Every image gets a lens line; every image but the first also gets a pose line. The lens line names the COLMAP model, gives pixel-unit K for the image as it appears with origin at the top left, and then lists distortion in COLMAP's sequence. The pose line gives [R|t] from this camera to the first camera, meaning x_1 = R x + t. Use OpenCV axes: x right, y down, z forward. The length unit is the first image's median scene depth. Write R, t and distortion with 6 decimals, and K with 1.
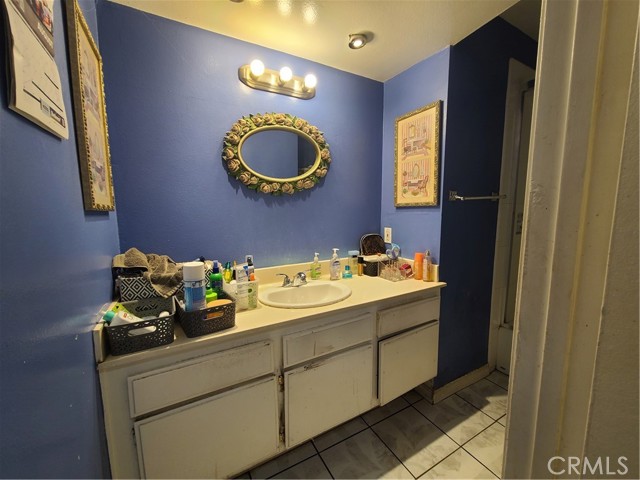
lens RADIAL K [[263.6, 0, 321.0], [0, 263.6, 239.7], [0, 0, 1]] dist [0.002794, 0.000189]
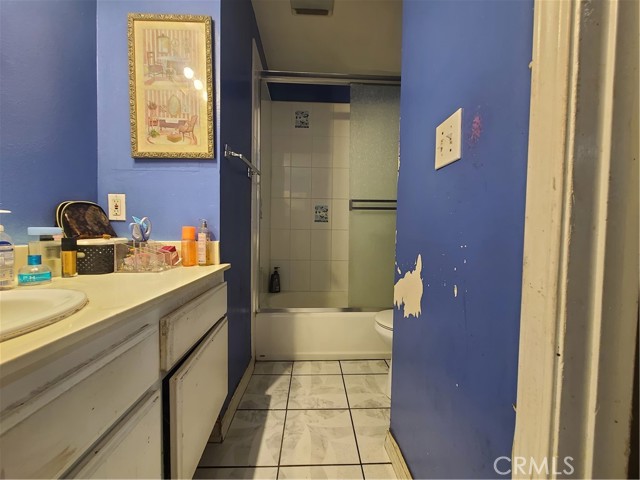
lens RADIAL K [[263.6, 0, 320.7], [0, 263.6, 239.4], [0, 0, 1]] dist [0.002794, 0.000189]
pose [[0.445058, -0.013014, 0.895407, -0.080304], [0.096525, 0.994766, -0.033520, 0.136517], [-0.890284, 0.101348, 0.443985, 0.399261]]
